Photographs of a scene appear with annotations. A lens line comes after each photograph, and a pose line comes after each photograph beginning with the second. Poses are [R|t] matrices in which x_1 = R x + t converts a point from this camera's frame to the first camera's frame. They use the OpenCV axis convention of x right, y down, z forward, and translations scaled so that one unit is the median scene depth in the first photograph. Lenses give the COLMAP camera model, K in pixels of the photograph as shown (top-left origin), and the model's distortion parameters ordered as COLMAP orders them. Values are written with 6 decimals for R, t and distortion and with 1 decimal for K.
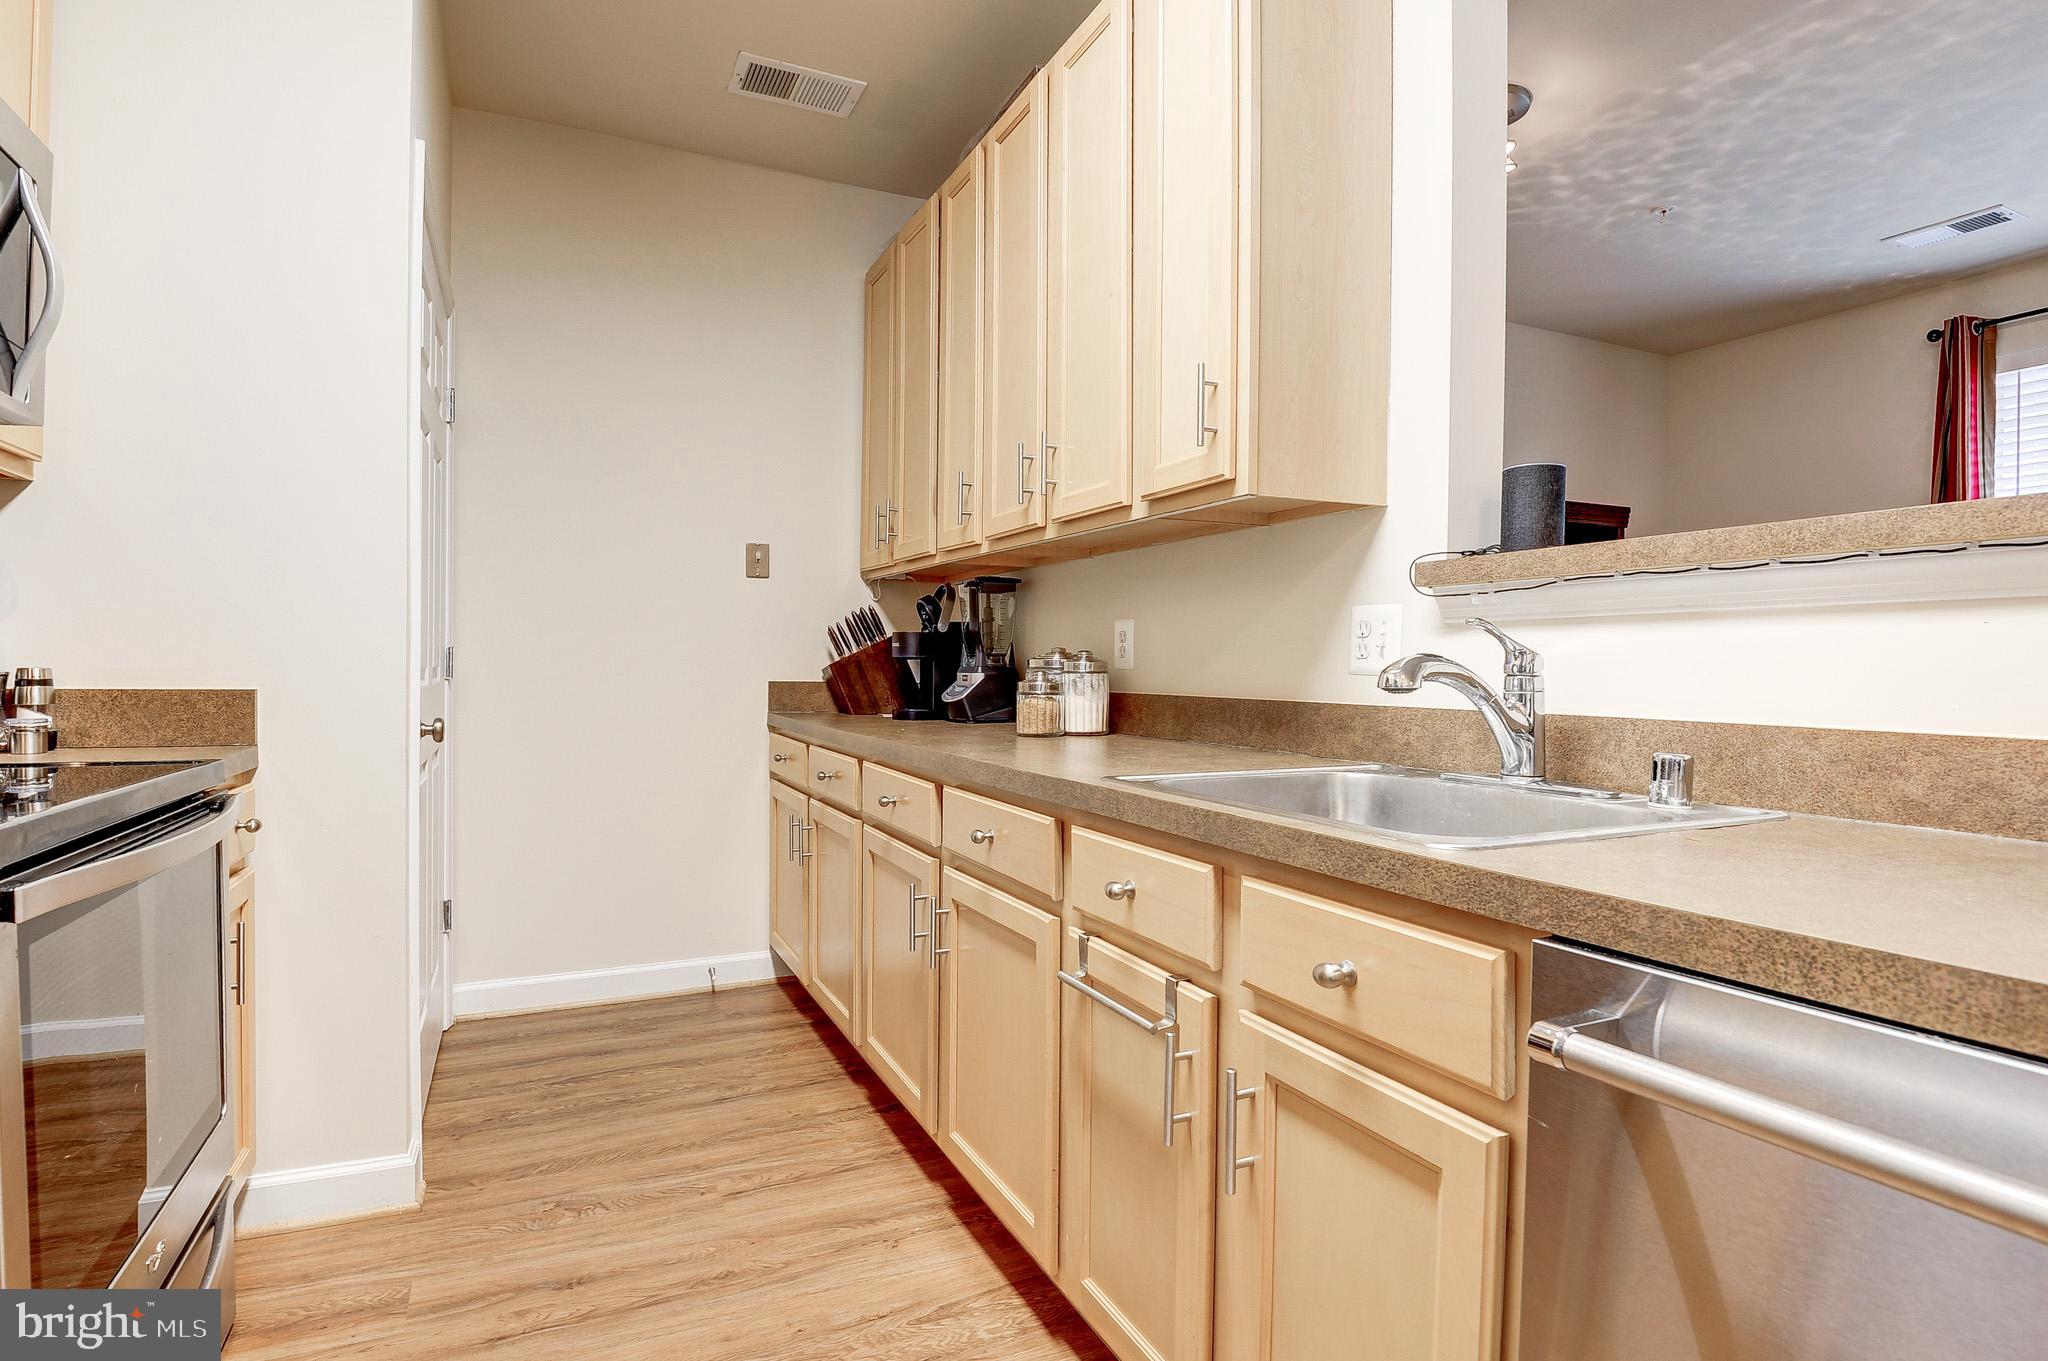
lens RADIAL K [[986.5, 0, 985.4], [0, 986.5, 687.6], [0, 0, 1]] dist [0.004392, -0.024182]
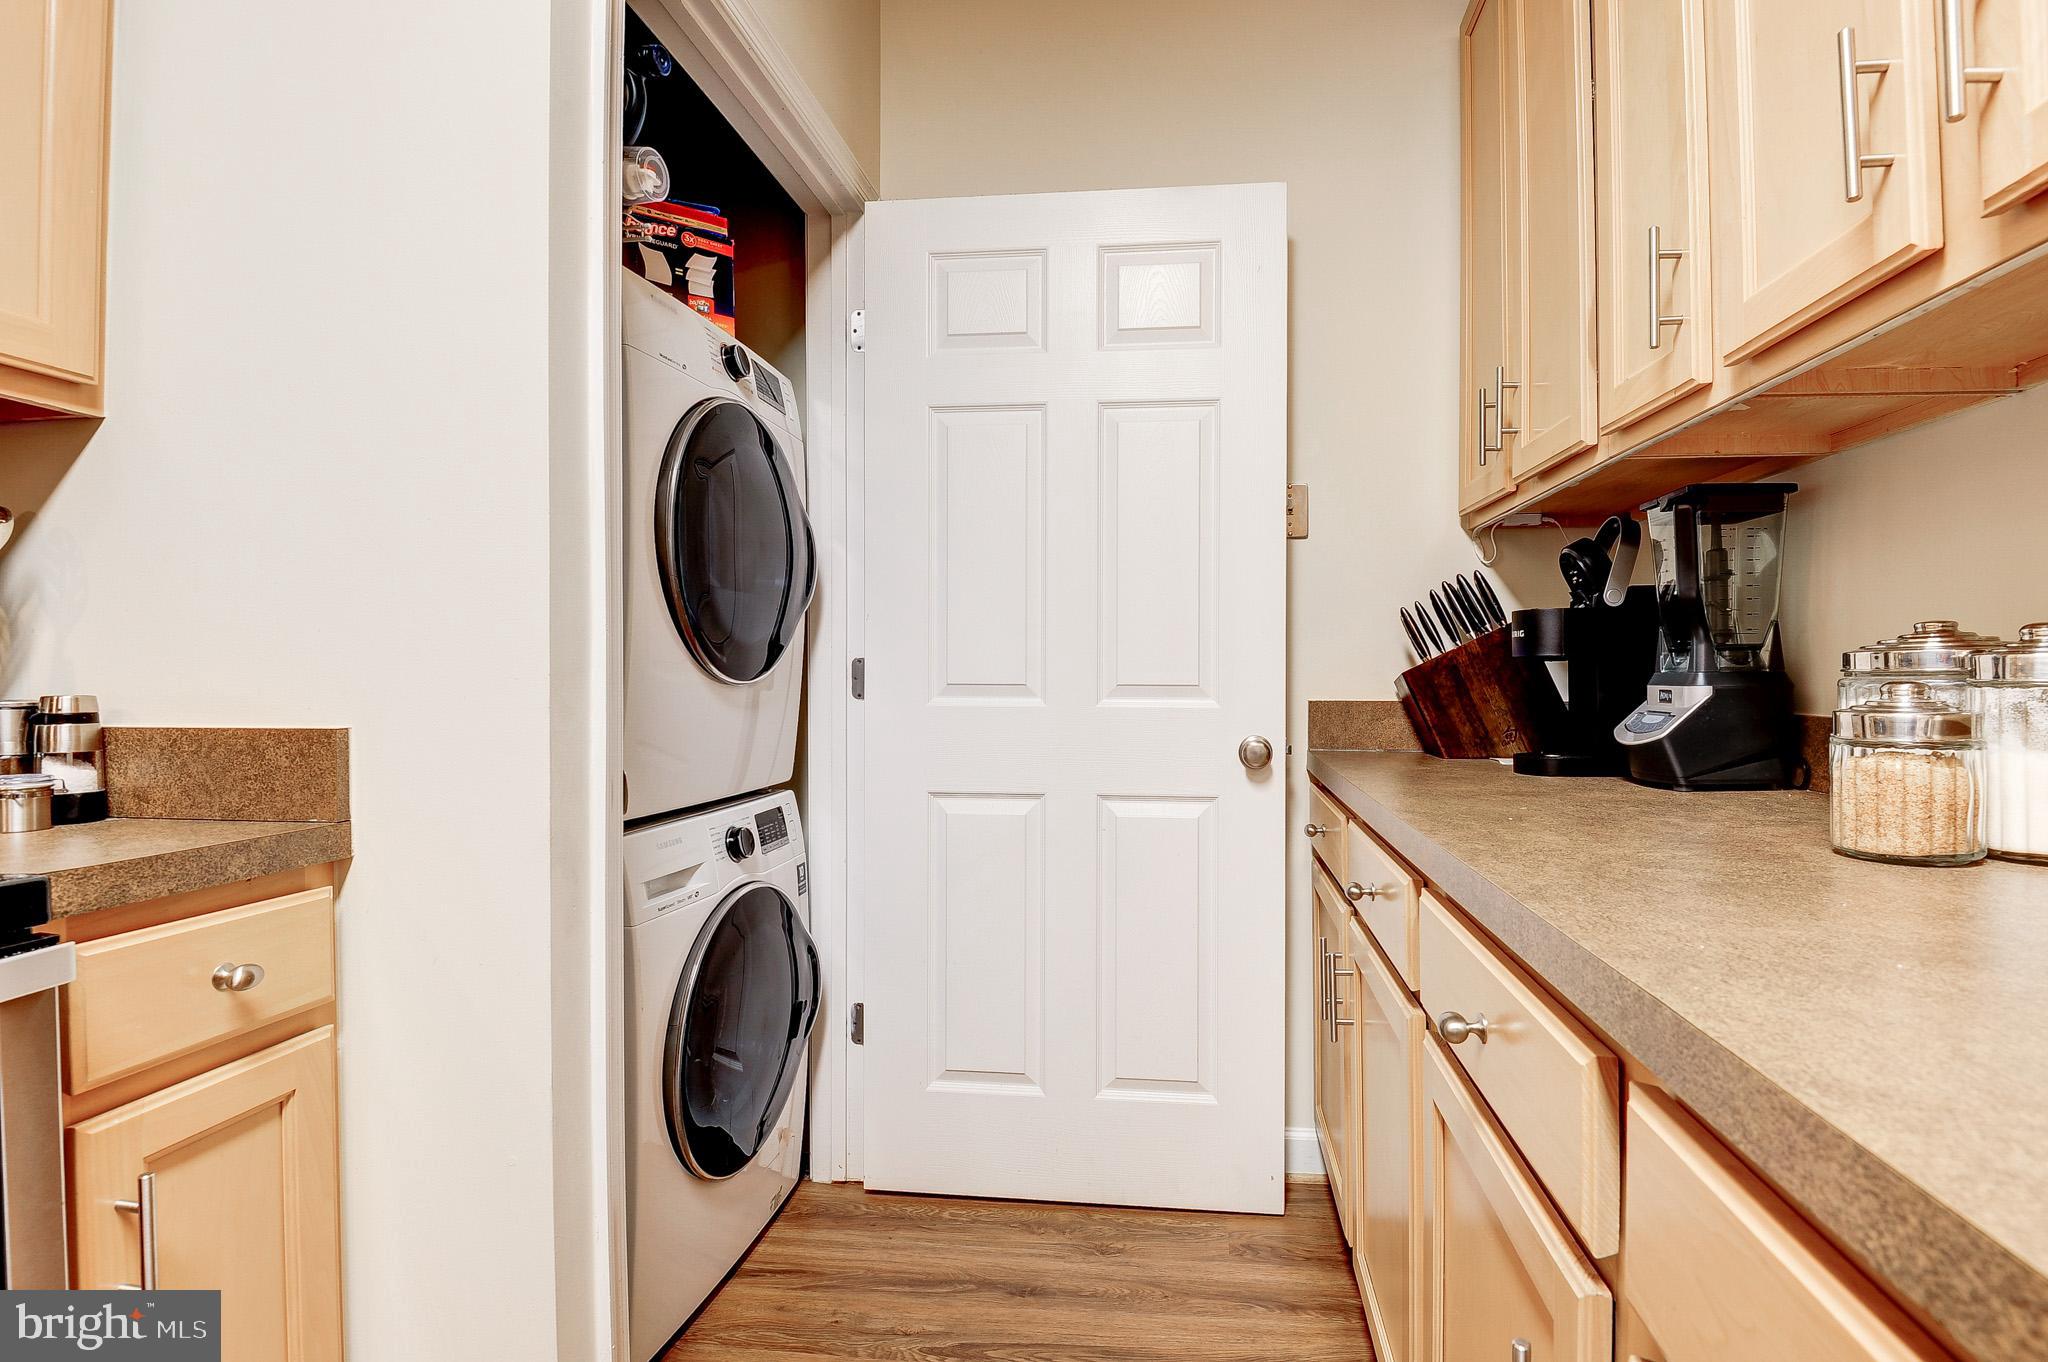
lens RADIAL K [[1027.7, 0, 1120.9], [0, 1027.7, 676.8], [0, 0, 1]] dist [-0.002807, -0.000470]
pose [[0.880527, -0.012760, -0.473824, -0.020947], [0.003158, 0.999773, -0.021055, -0.011462], [0.473985, 0.017043, 0.880368, 0.512863]]
